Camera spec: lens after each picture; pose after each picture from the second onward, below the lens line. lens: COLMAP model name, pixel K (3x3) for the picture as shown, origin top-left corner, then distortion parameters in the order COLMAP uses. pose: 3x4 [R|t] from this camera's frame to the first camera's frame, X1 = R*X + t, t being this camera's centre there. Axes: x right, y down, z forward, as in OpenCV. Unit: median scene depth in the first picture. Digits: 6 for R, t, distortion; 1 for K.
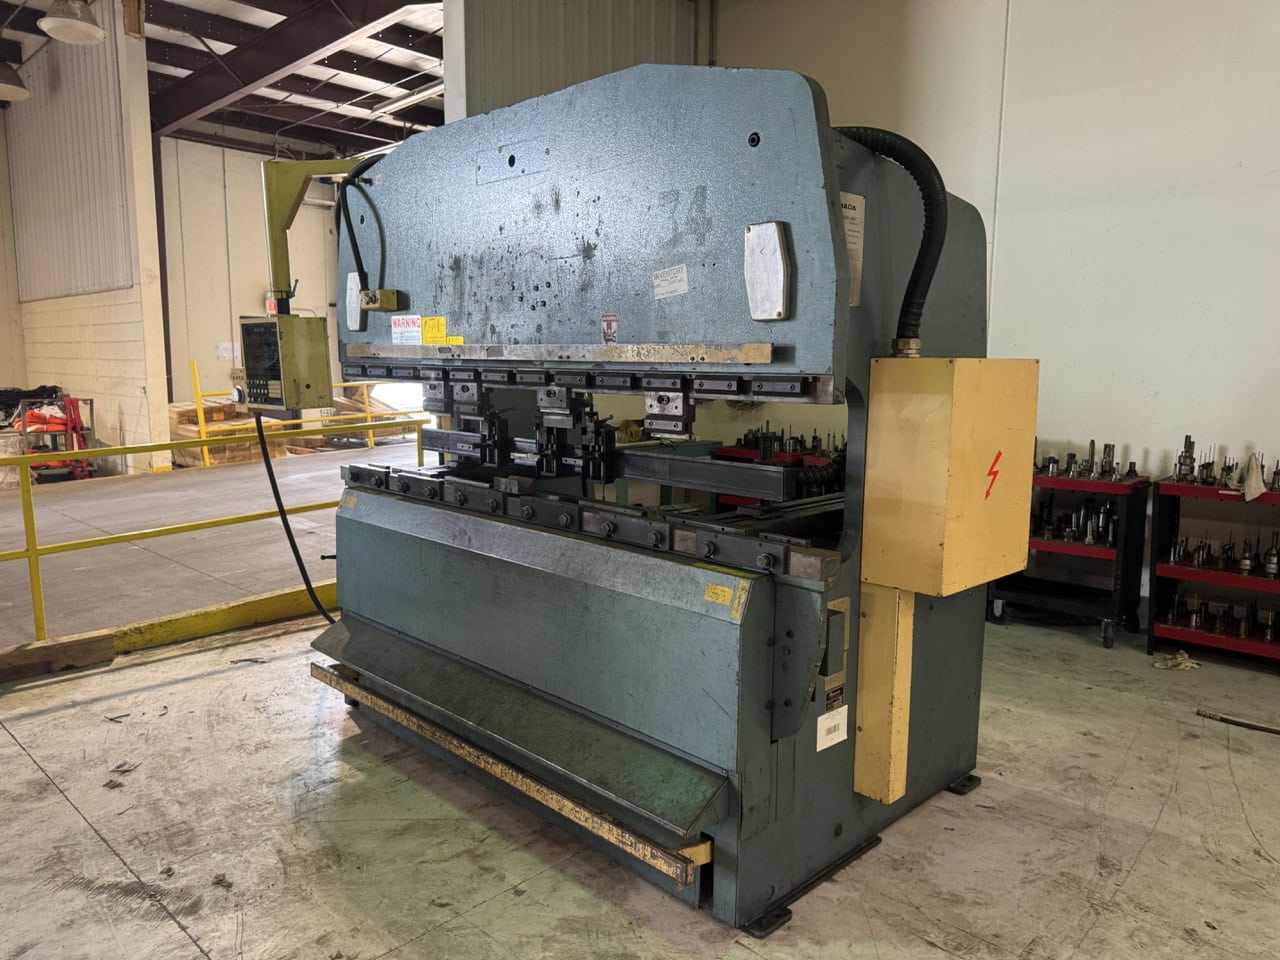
lens RADIAL K [[900.3, 0, 637.2], [0, 900.3, 493.2], [0, 0, 1]] dist [0.128459, -0.170148]
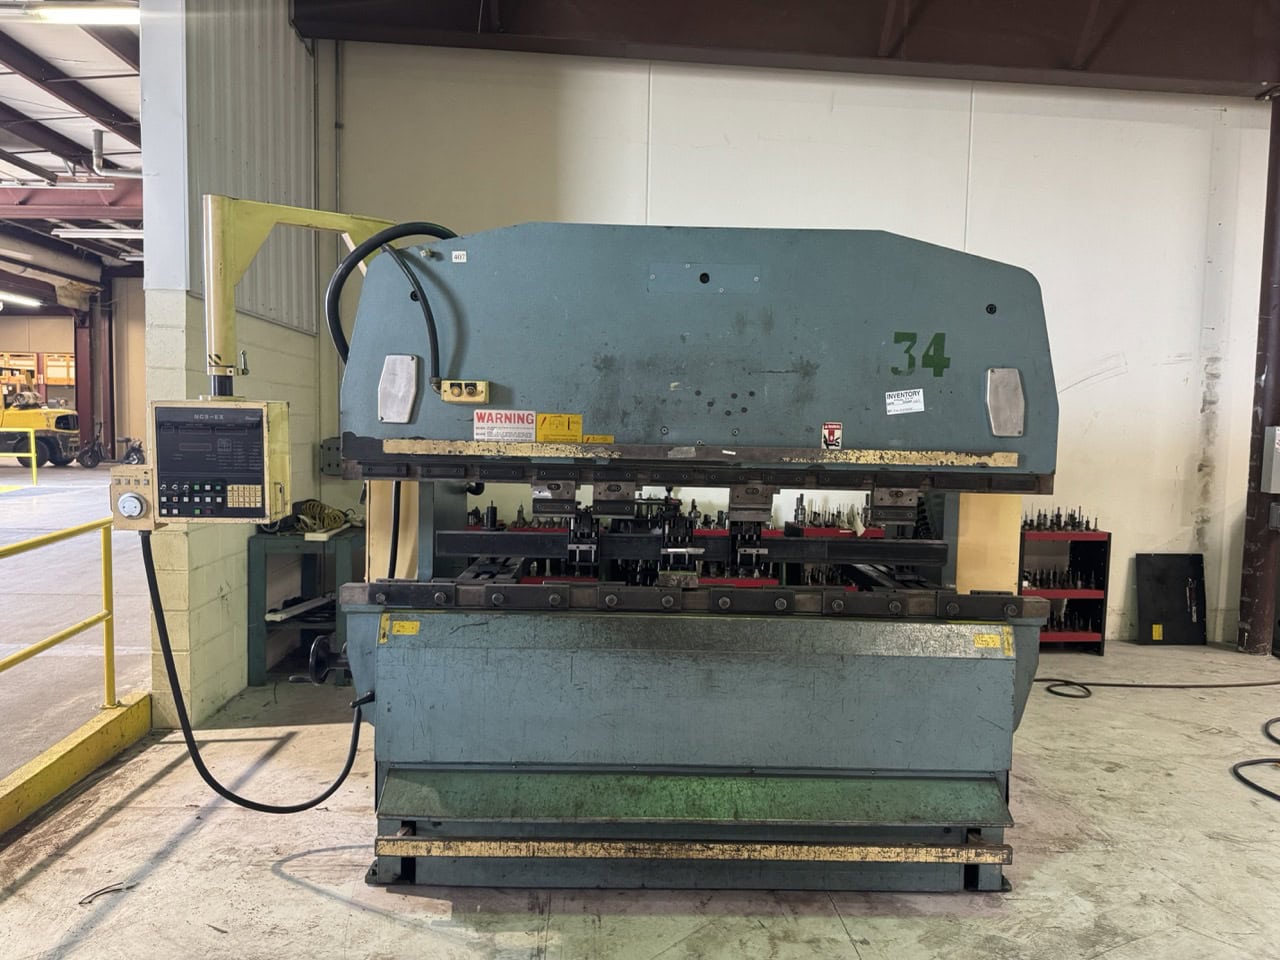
lens RADIAL K [[919.8, 0, 636.3], [0, 919.8, 487.2], [0, 0, 1]] dist [0.066706, -0.087272]
pose [[0.688340, -0.046930, 0.723868, -0.972528], [0.092056, 0.995488, -0.022998, -0.100011], [-0.719523, 0.082467, 0.689555, 0.326807]]
